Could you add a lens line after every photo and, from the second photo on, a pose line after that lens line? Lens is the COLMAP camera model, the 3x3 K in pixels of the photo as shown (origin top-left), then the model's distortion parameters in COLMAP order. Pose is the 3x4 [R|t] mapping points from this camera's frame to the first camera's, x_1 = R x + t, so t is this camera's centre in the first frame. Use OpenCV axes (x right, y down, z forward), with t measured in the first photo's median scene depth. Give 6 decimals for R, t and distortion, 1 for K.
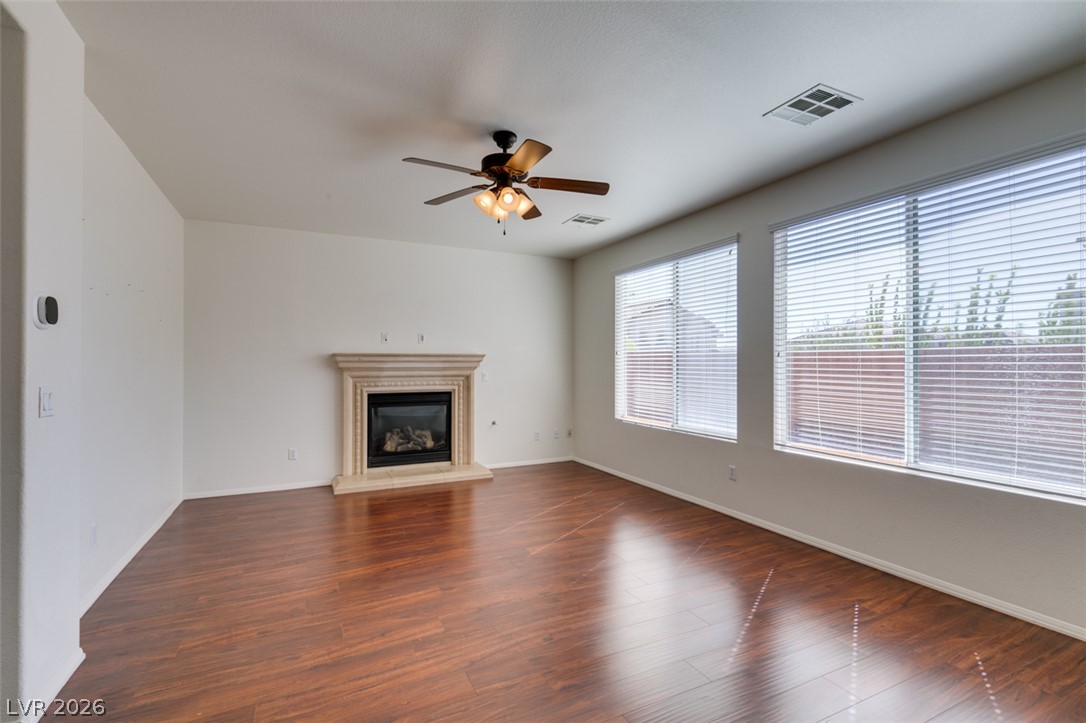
lens RADIAL K [[489.6, 0, 538.1], [0, 489.6, 359.0], [0, 0, 1]] dist [0.000163, -0.000317]
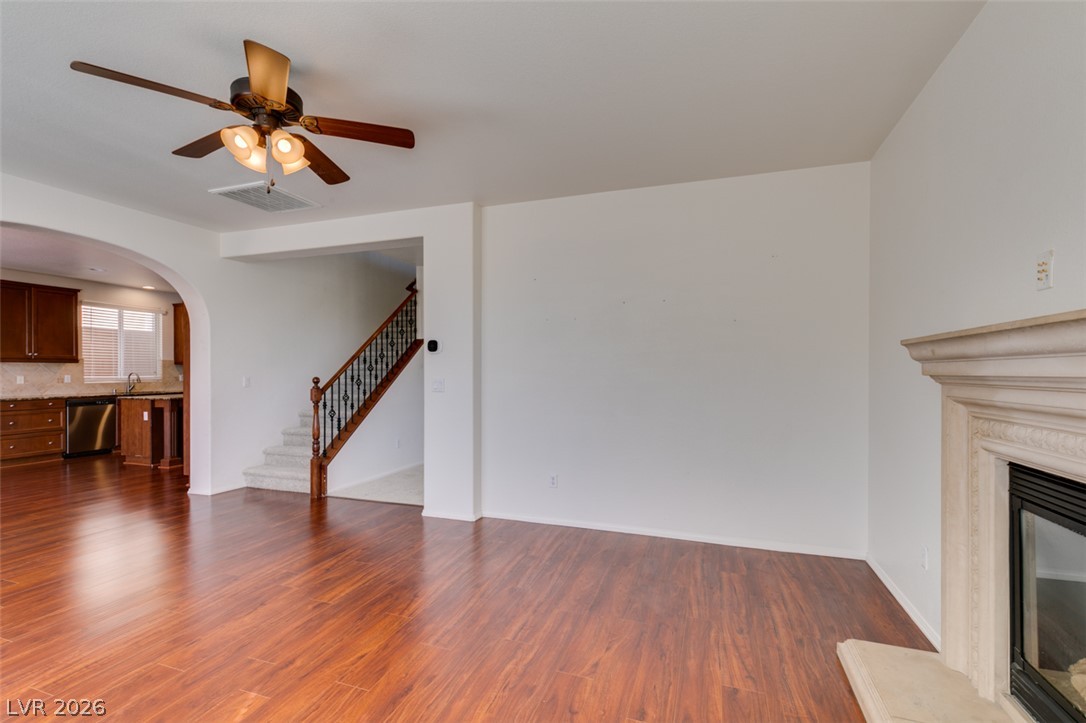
lens RADIAL K [[485.0, 0, 541.9], [0, 485.0, 364.6], [0, 0, 1]] dist [0.004246, -0.000746]
pose [[-0.708099, -0.010805, -0.706031, 0.103487], [0.006186, 0.999750, -0.021504, 0.016806], [0.706086, -0.019594, -0.707855, 1.153199]]
